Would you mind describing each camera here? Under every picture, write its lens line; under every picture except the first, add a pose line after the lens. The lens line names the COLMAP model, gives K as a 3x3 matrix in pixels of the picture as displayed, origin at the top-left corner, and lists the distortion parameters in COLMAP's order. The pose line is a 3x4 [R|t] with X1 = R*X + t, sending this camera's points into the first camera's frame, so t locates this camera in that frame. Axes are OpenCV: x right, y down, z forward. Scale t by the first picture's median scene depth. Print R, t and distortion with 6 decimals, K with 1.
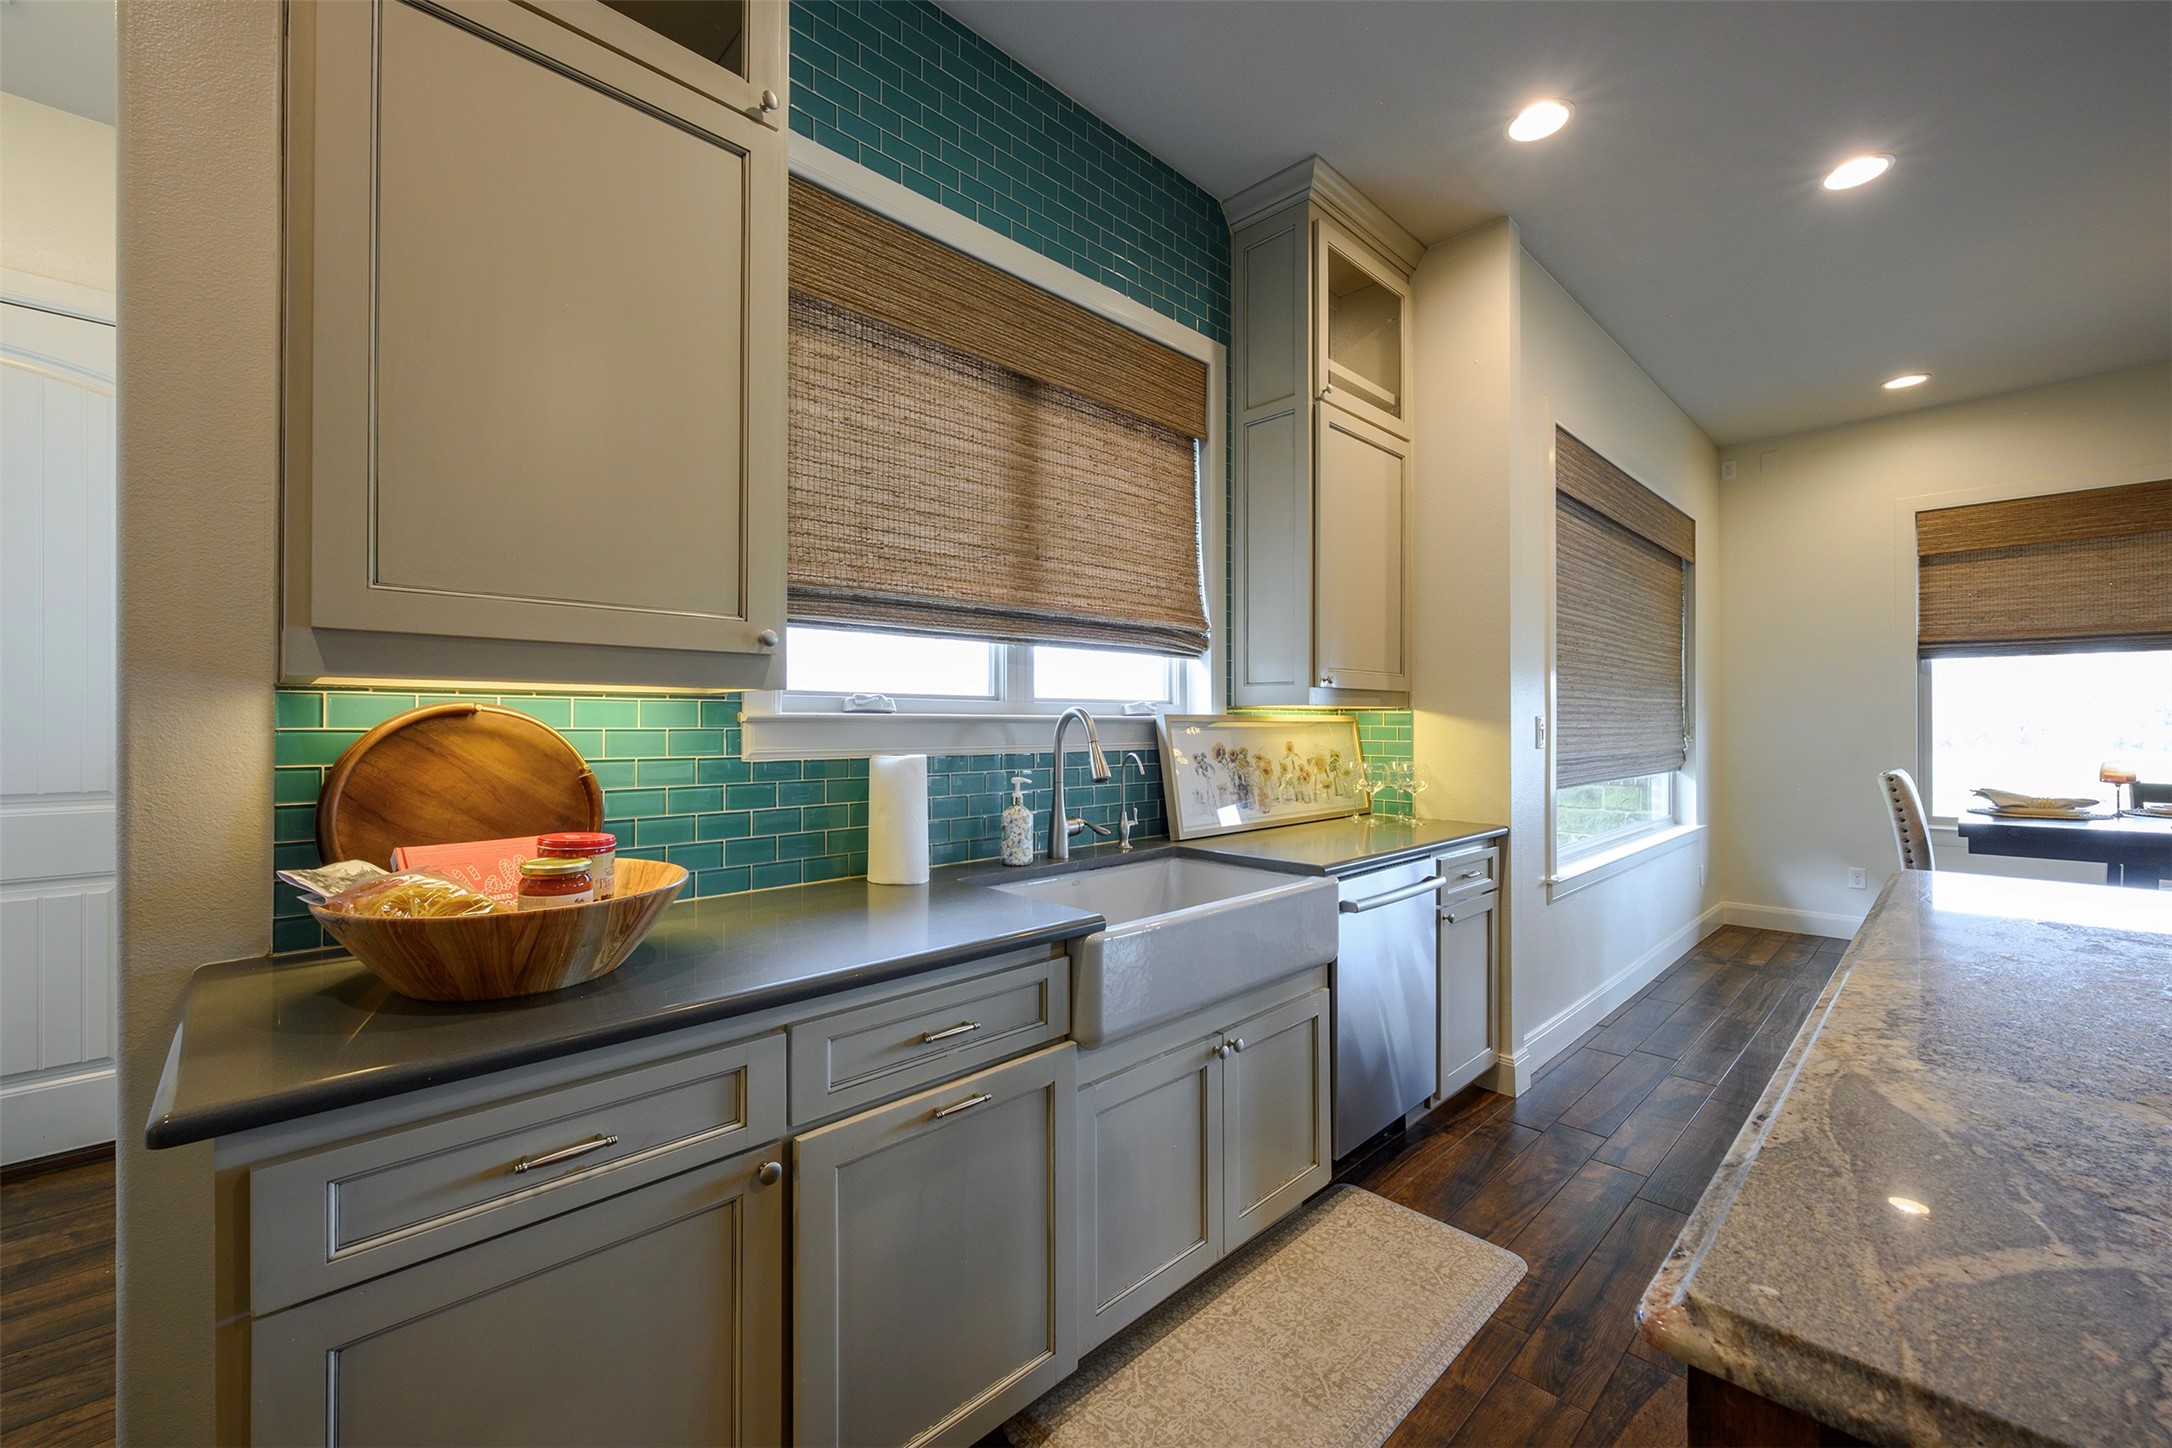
lens RADIAL K [[868.6, 0, 1087.6], [0, 868.6, 714.9], [0, 0, 1]] dist [-0.002051, -0.000034]
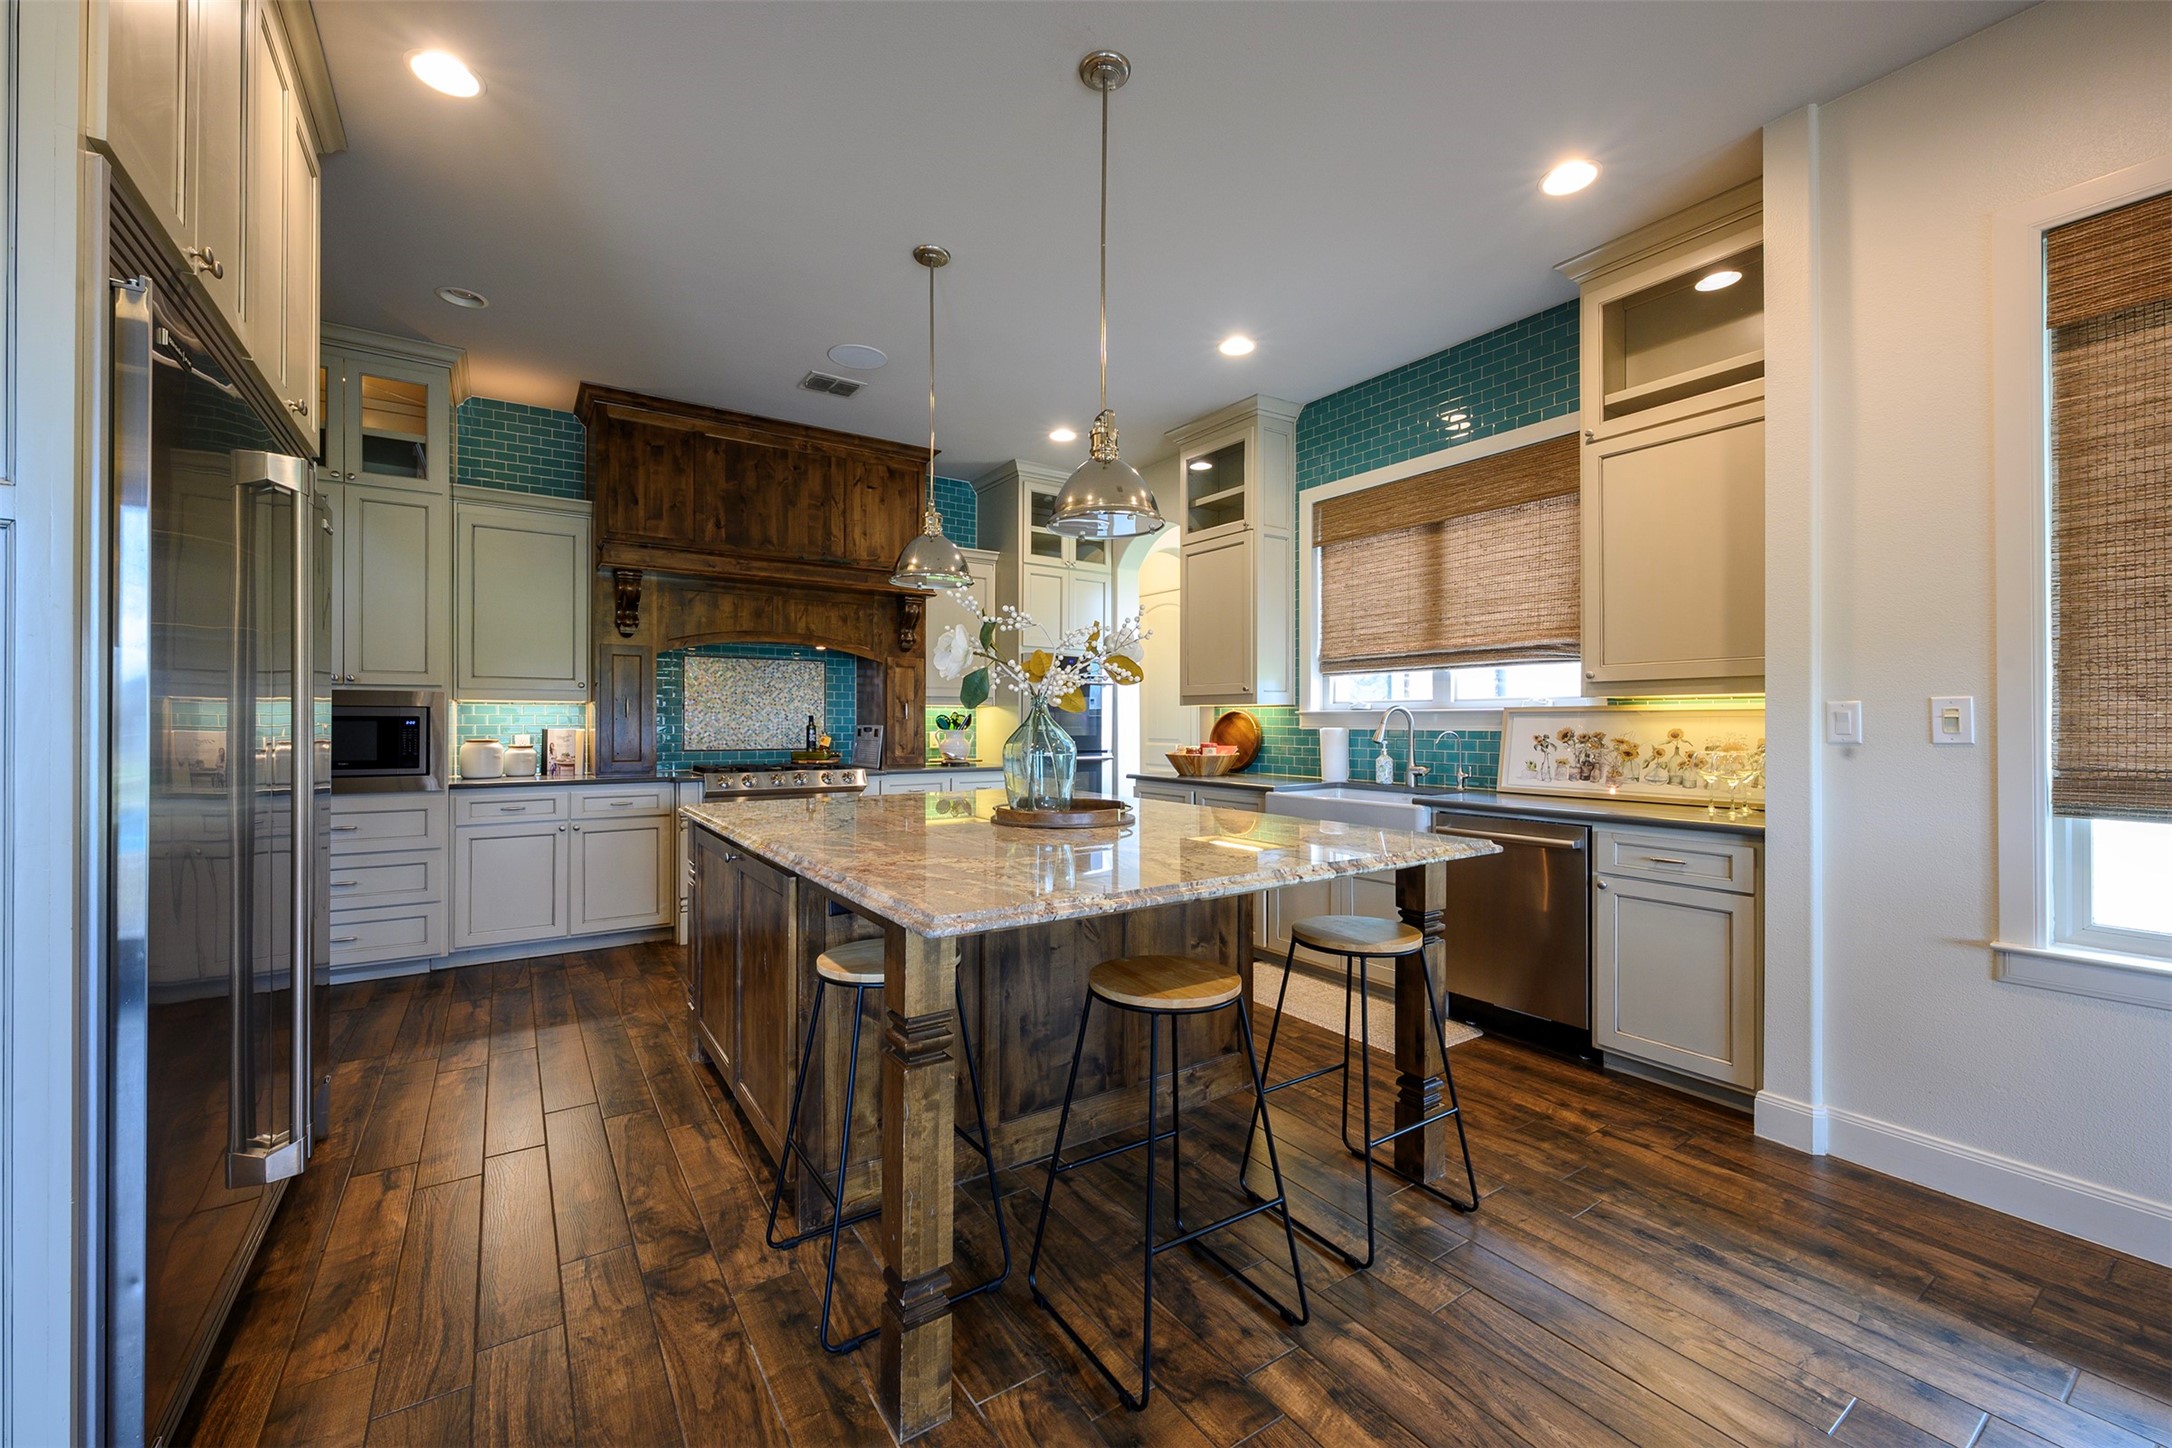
lens RADIAL K [[868.6, 0, 1086.7], [0, 868.6, 720.4], [0, 0, 1]] dist [-0.002051, -0.000034]
pose [[-0.169604, -0.000403, -0.985512, 1.764486], [0.011214, 0.999934, -0.002339, 0.018141], [0.985448, -0.011448, -0.169589, 0.578730]]
